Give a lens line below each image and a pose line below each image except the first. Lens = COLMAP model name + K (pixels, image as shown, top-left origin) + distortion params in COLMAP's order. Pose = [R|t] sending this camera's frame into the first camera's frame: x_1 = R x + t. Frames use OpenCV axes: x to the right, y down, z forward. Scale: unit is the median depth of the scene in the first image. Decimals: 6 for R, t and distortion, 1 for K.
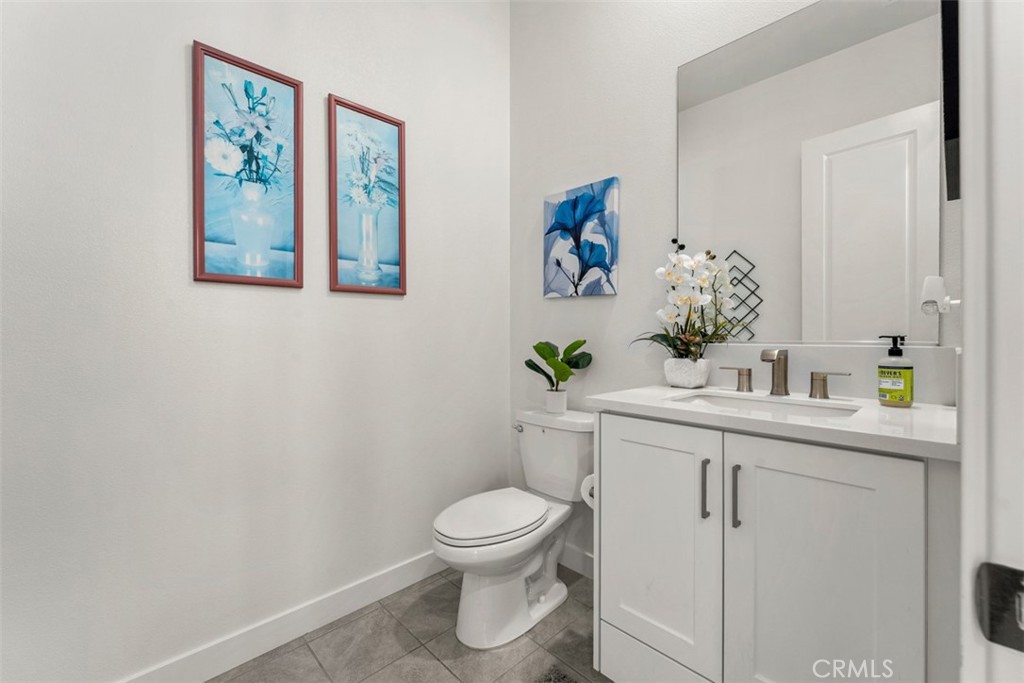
lens RADIAL K [[428.2, 0, 513.0], [0, 428.2, 339.9], [0, 0, 1]] dist [0.000891, 0.000018]
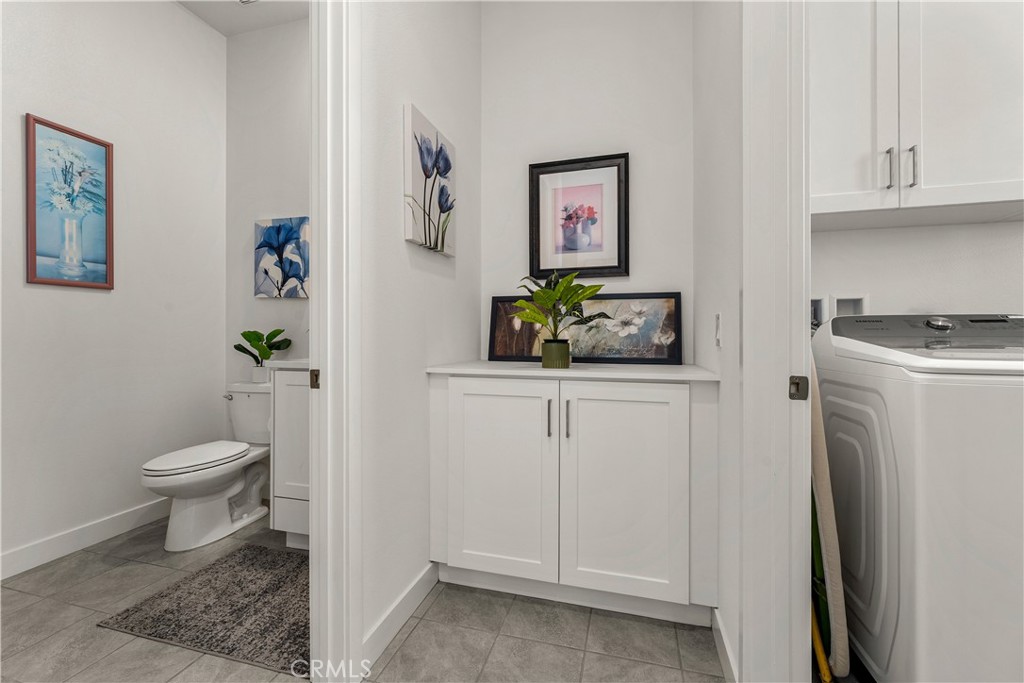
lens RADIAL K [[428.2, 0, 513.0], [0, 428.2, 339.9], [0, 0, 1]] dist [0.000891, 0.000018]
pose [[0.867965, 0.001573, 0.496623, 0.124930], [0.000942, 0.999988, -0.004814, 0.042954], [-0.496624, 0.004646, 0.867953, -0.597806]]
